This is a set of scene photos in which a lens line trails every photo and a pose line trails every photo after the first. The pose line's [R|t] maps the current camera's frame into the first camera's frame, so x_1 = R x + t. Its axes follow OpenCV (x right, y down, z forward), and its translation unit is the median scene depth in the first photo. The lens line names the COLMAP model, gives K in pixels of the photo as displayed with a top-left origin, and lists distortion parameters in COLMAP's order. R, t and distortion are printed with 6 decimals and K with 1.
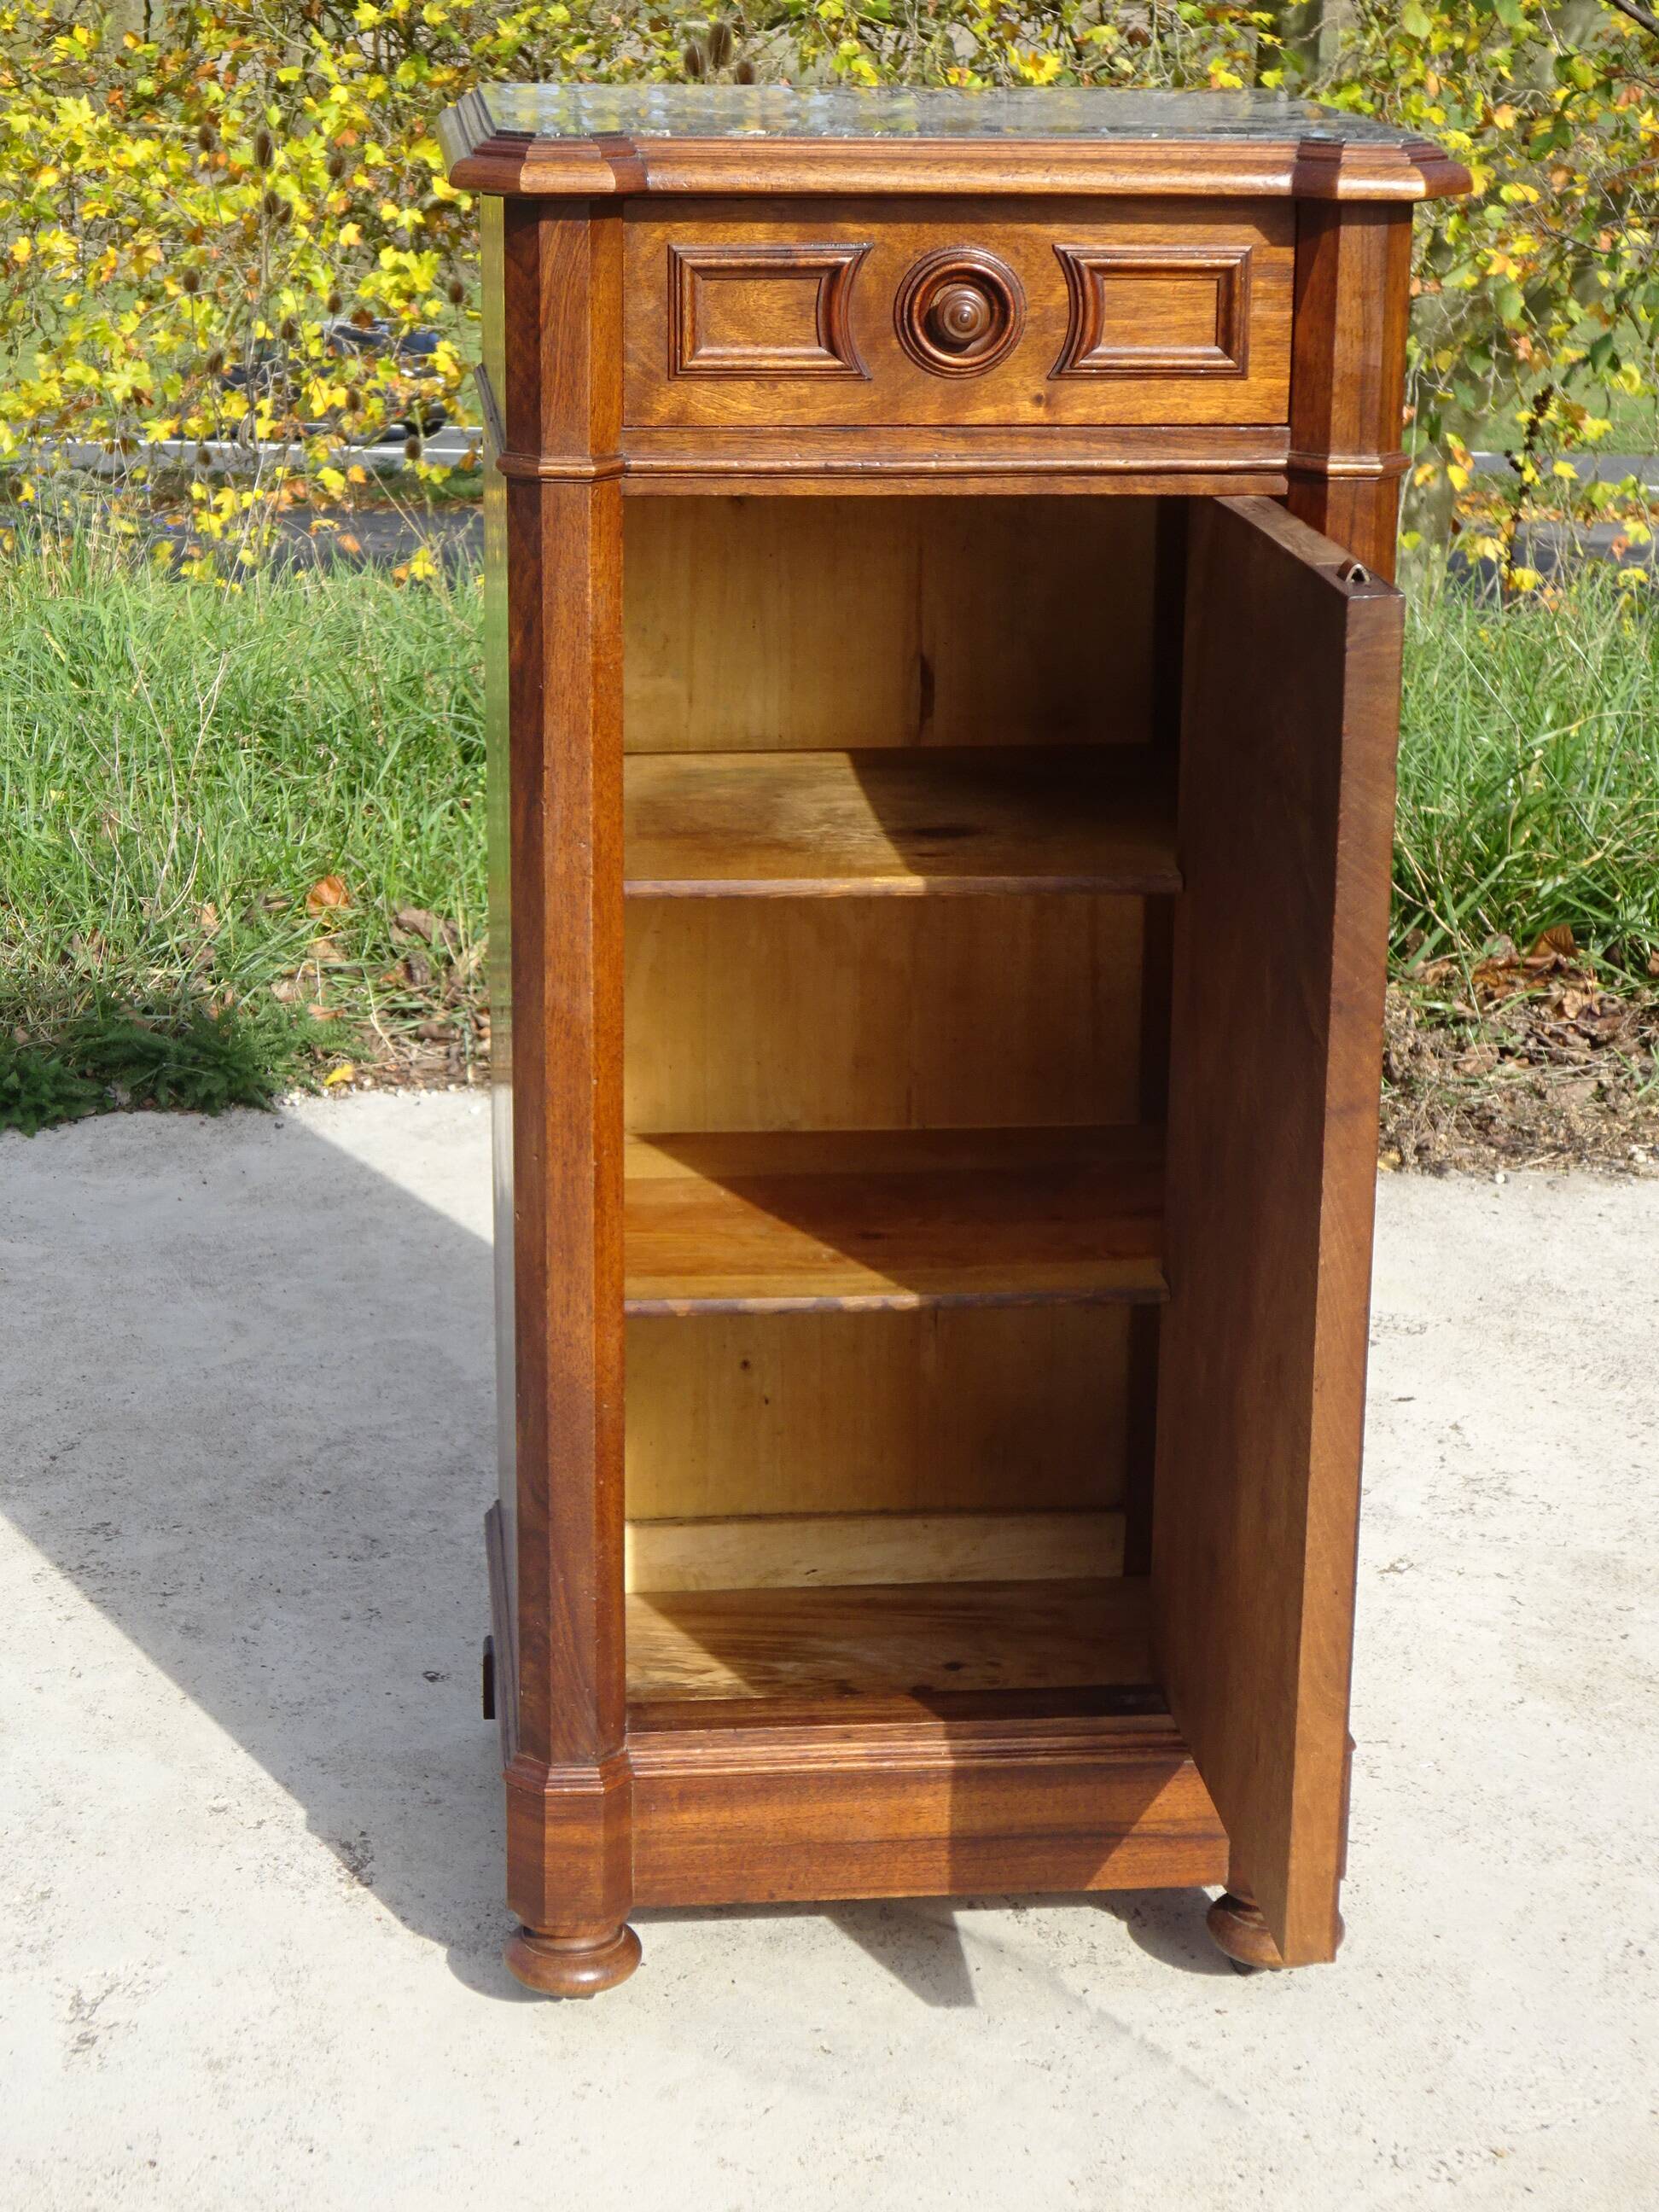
lens RADIAL K [[4180.2, 0, 829.5], [0, 4180.2, 1106.0], [0, 0, 1]] dist [0.002534, 0.093479]
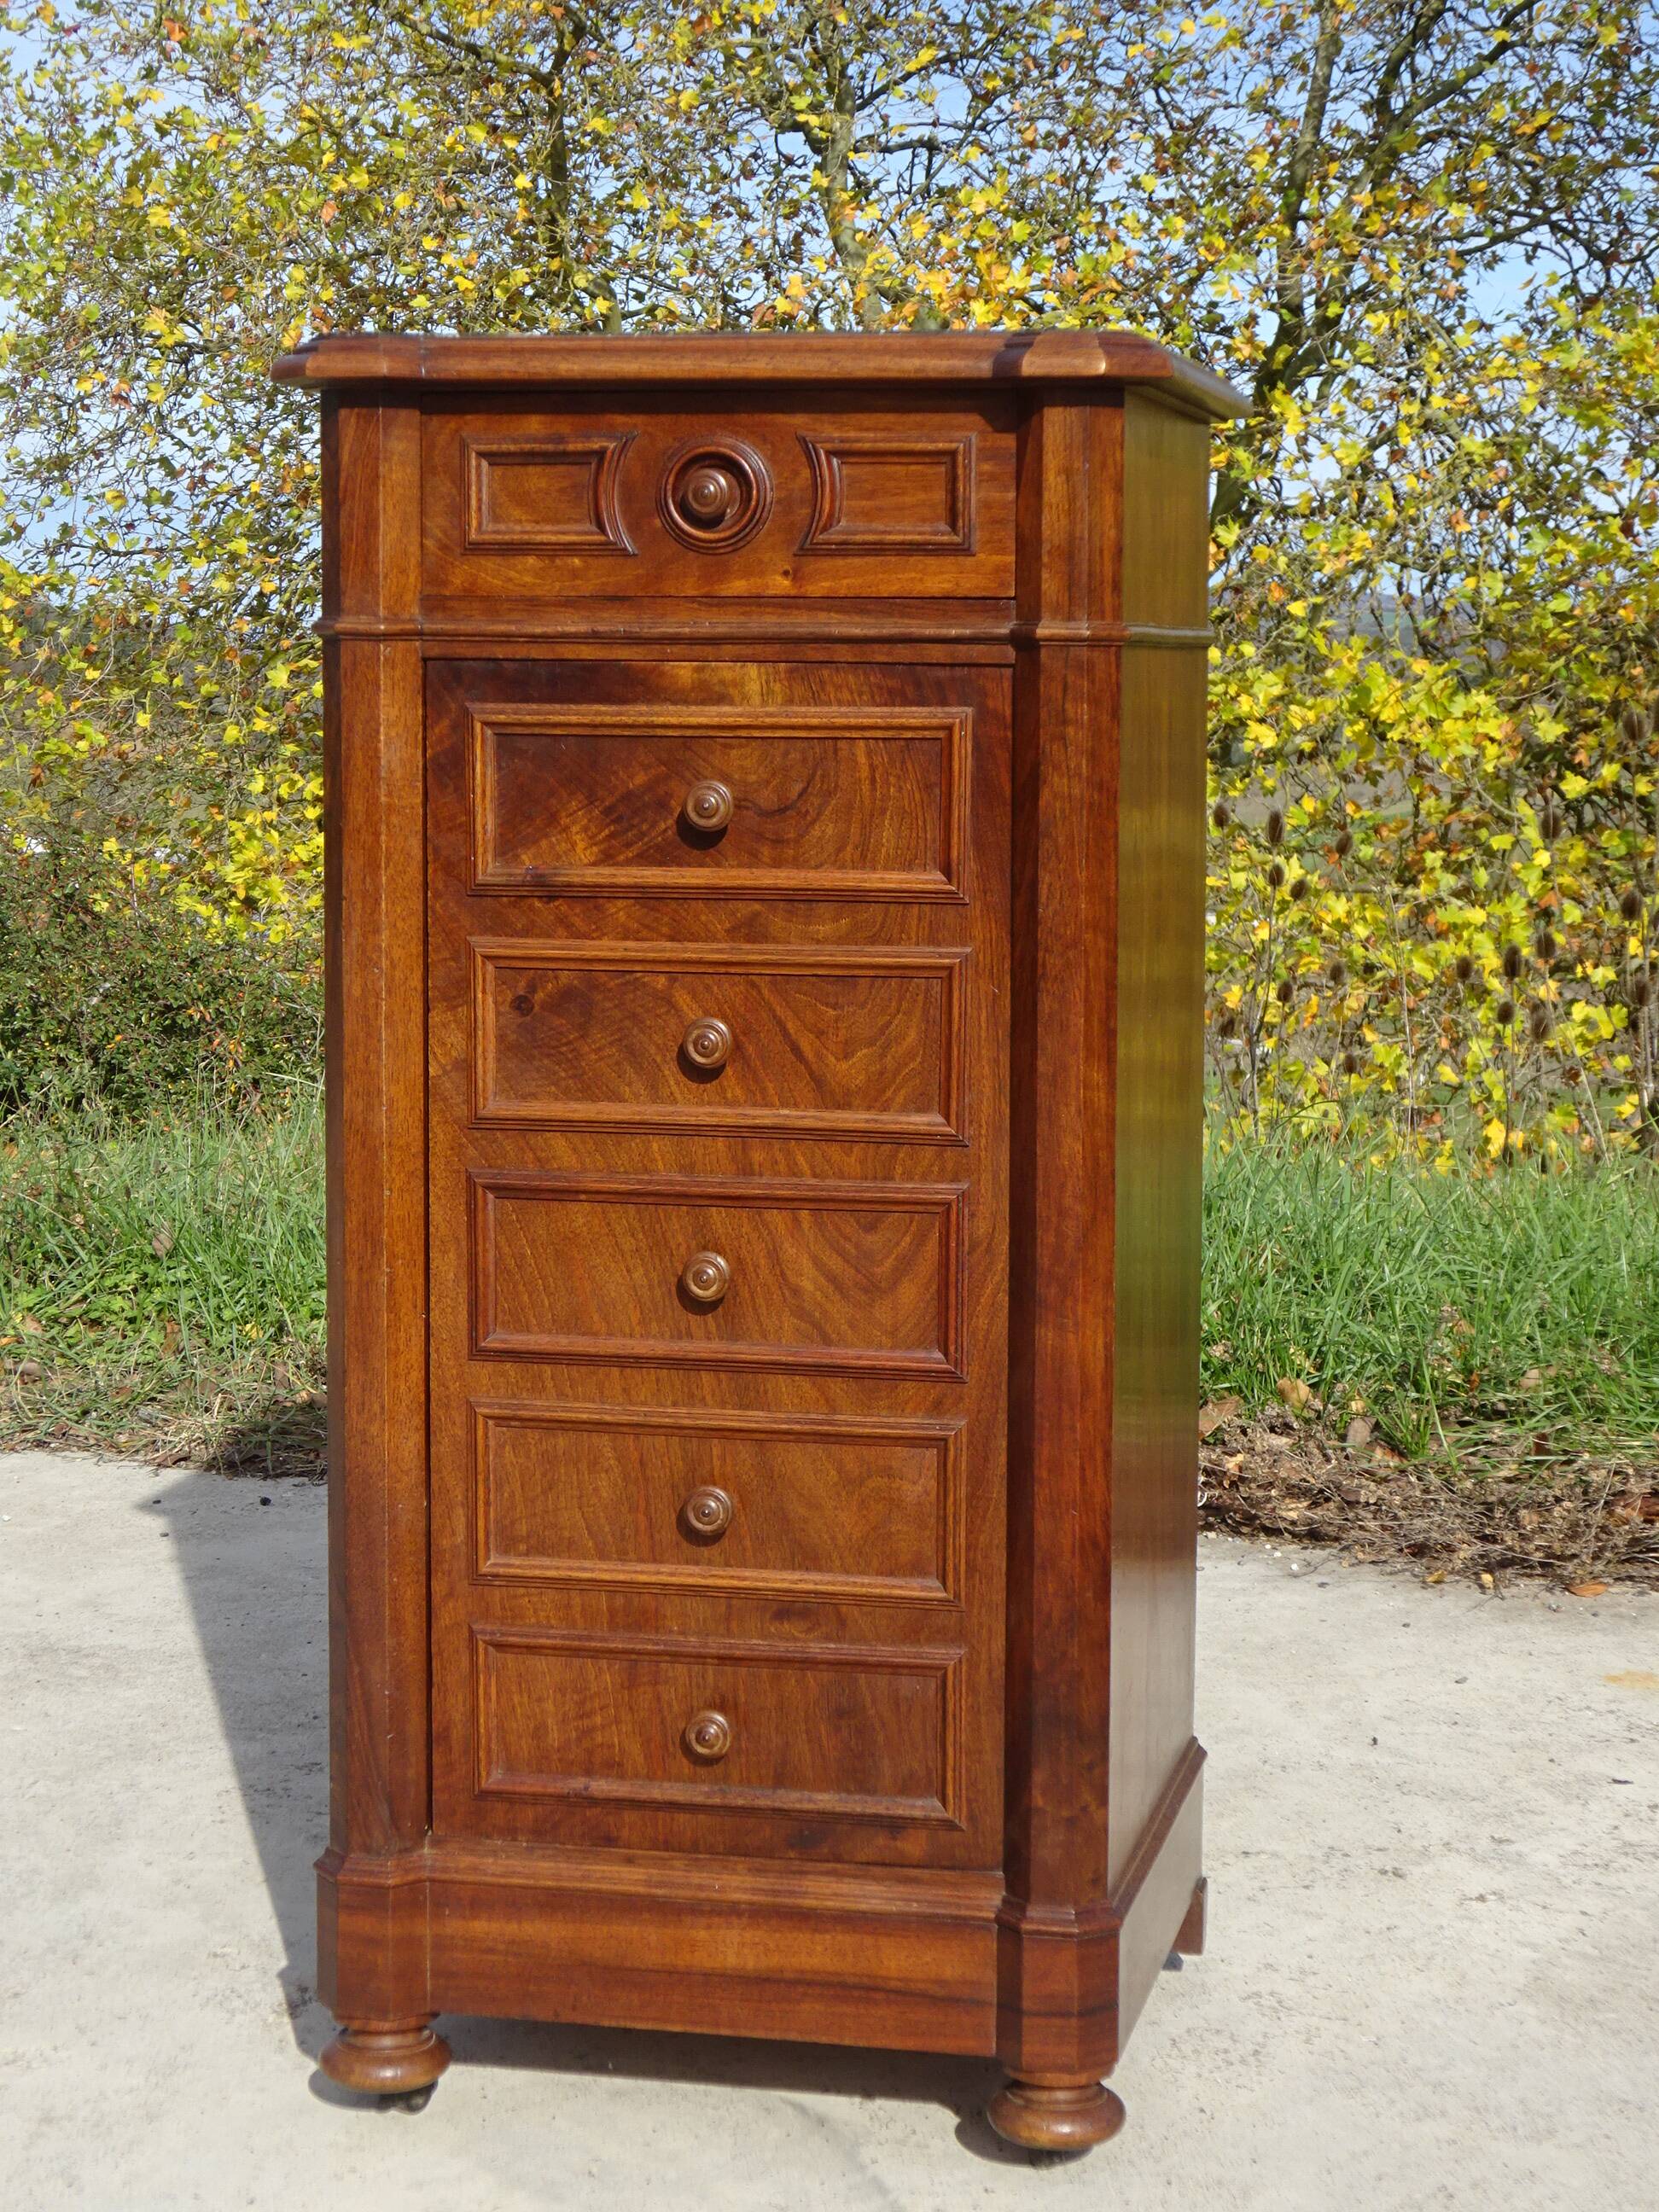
lens RADIAL K [[4085.8, 0, 829.5], [0, 4085.8, 1106.0], [0, 0, 1]] dist [0.043218, -0.174677]
pose [[0.951612, 0.029301, -0.305901, 0.391054], [-0.085751, 0.981222, -0.172773, 0.151133], [0.295094, 0.190644, 0.936255, 0.028002]]
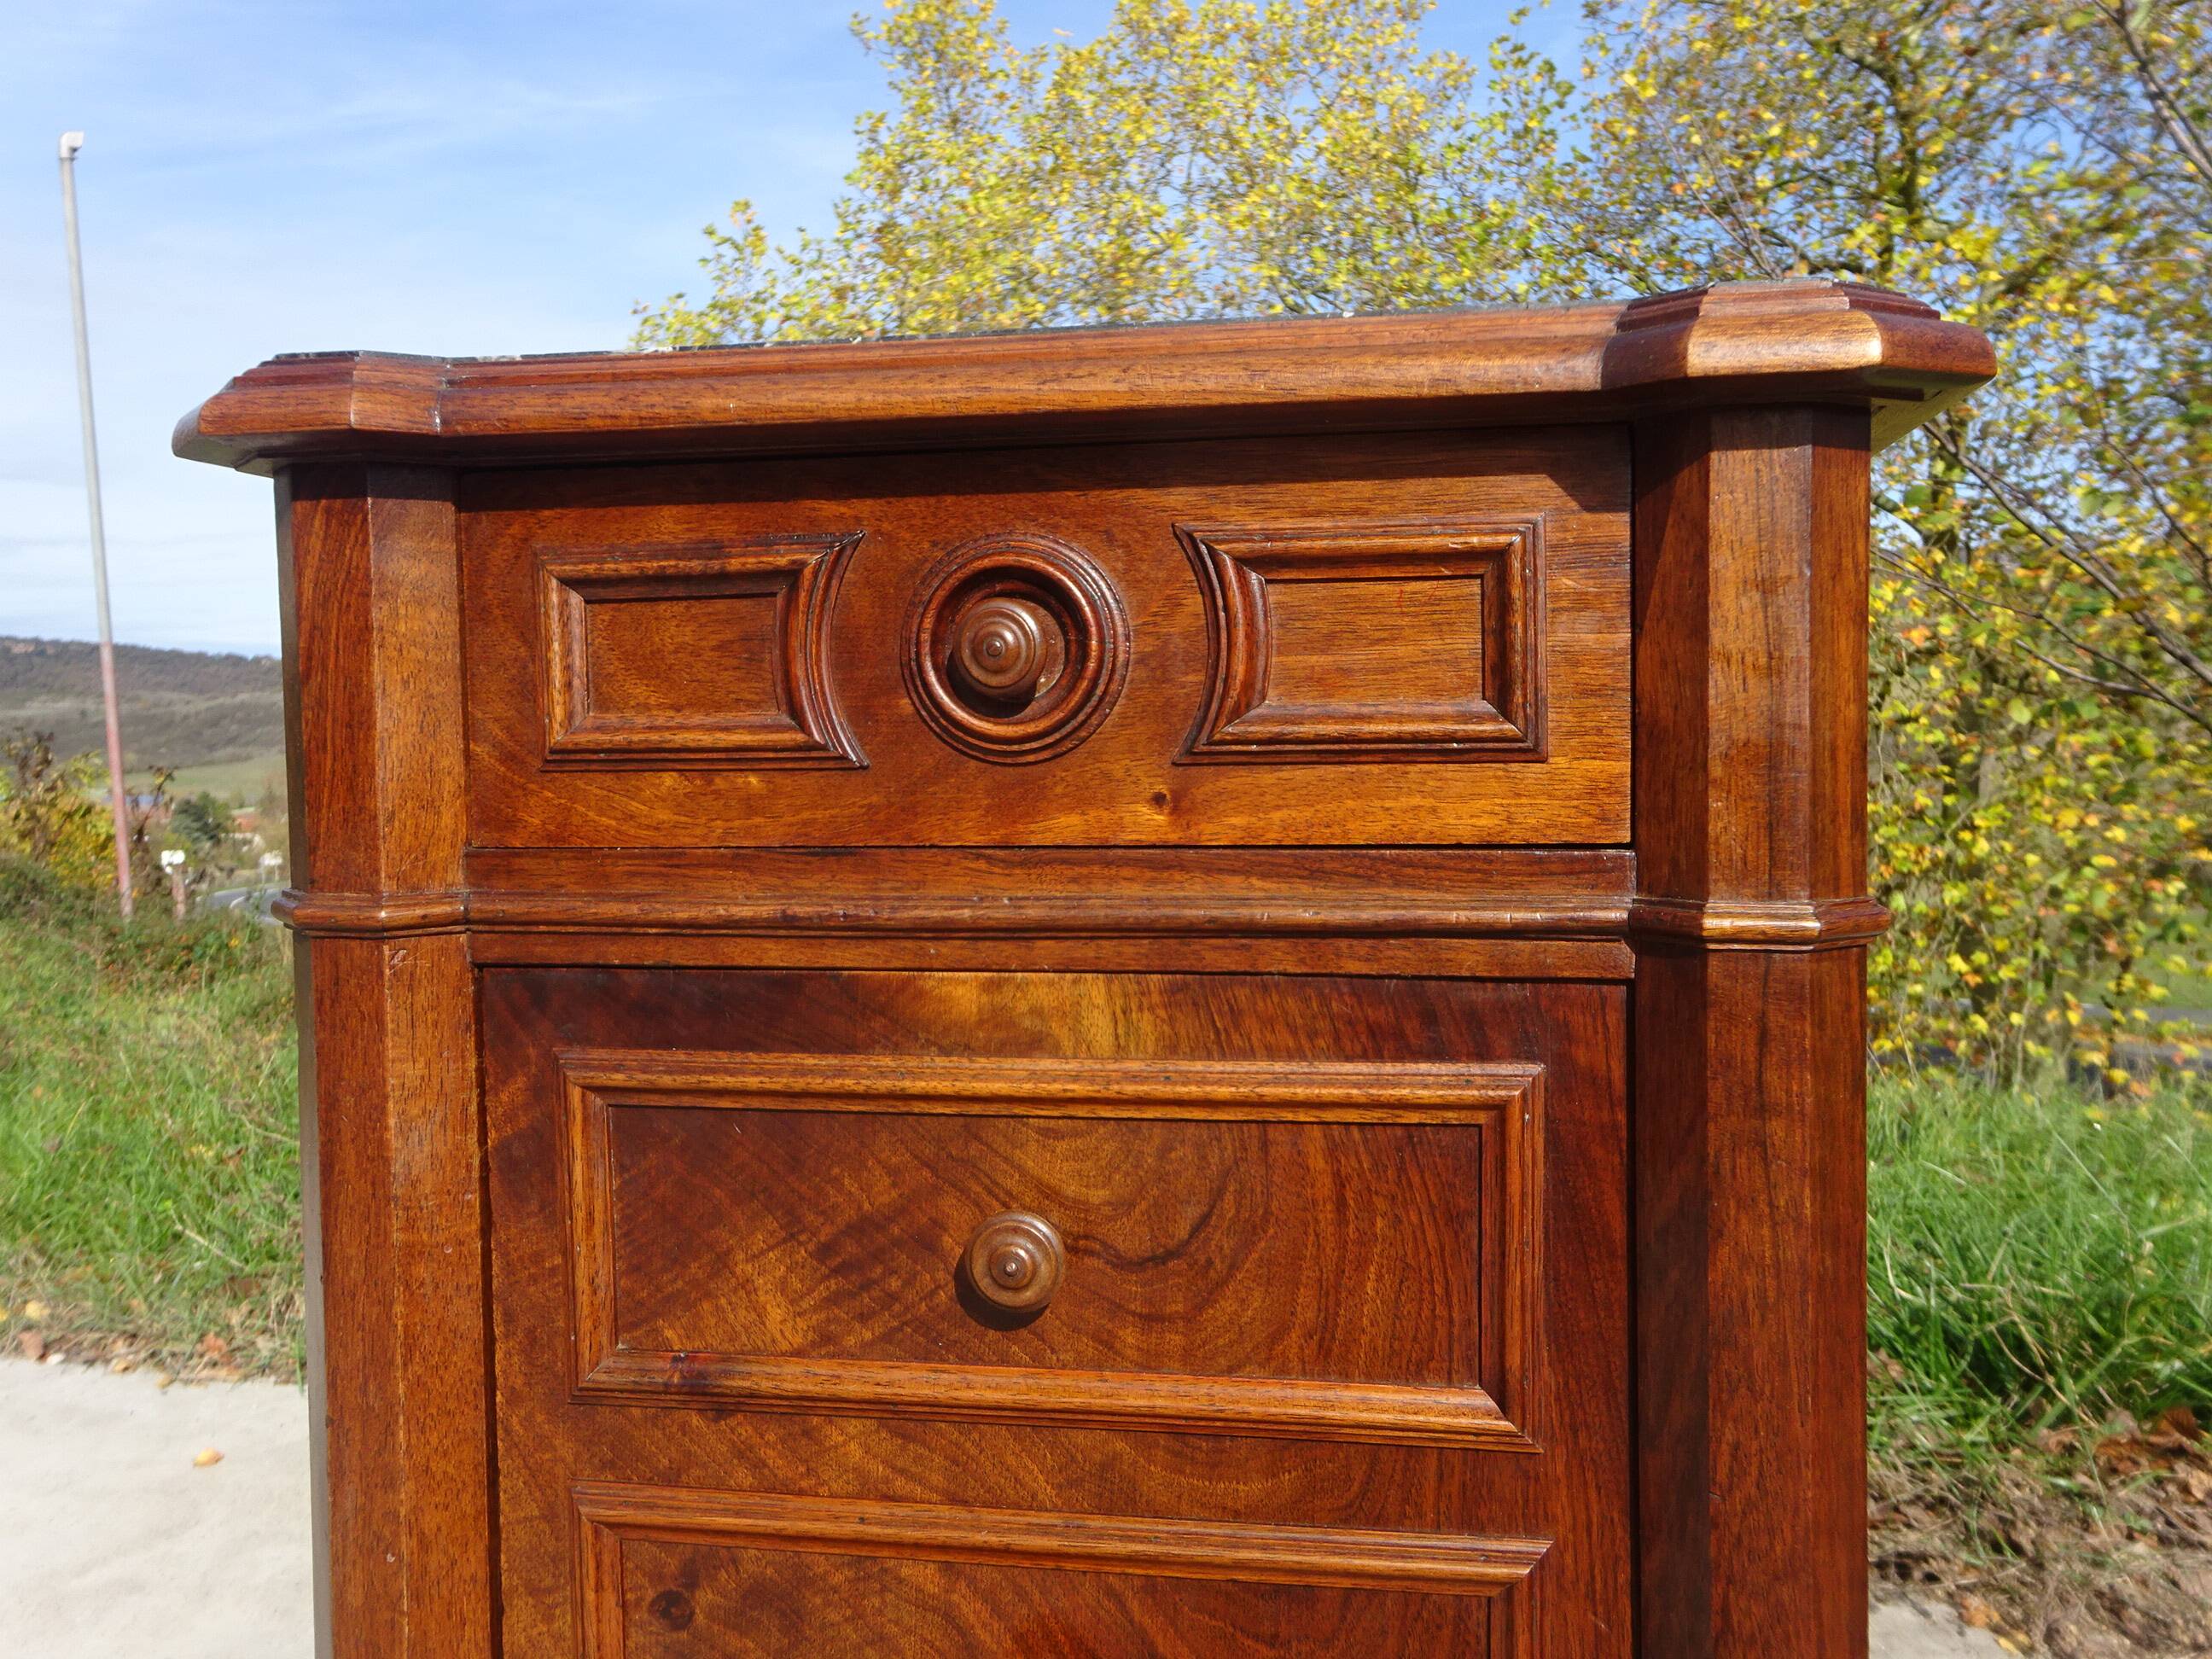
lens RADIAL K [[2001.3, 0, 1106.0], [0, 2001.3, 829.5], [0, 0, 1]] dist [0.023875, 0.018821]
pose [[0.955409, -0.008608, -0.295161, 0.121424], [-0.060908, 0.972335, -0.225510, -0.104529], [0.288937, 0.233432, 0.928453, 0.749668]]
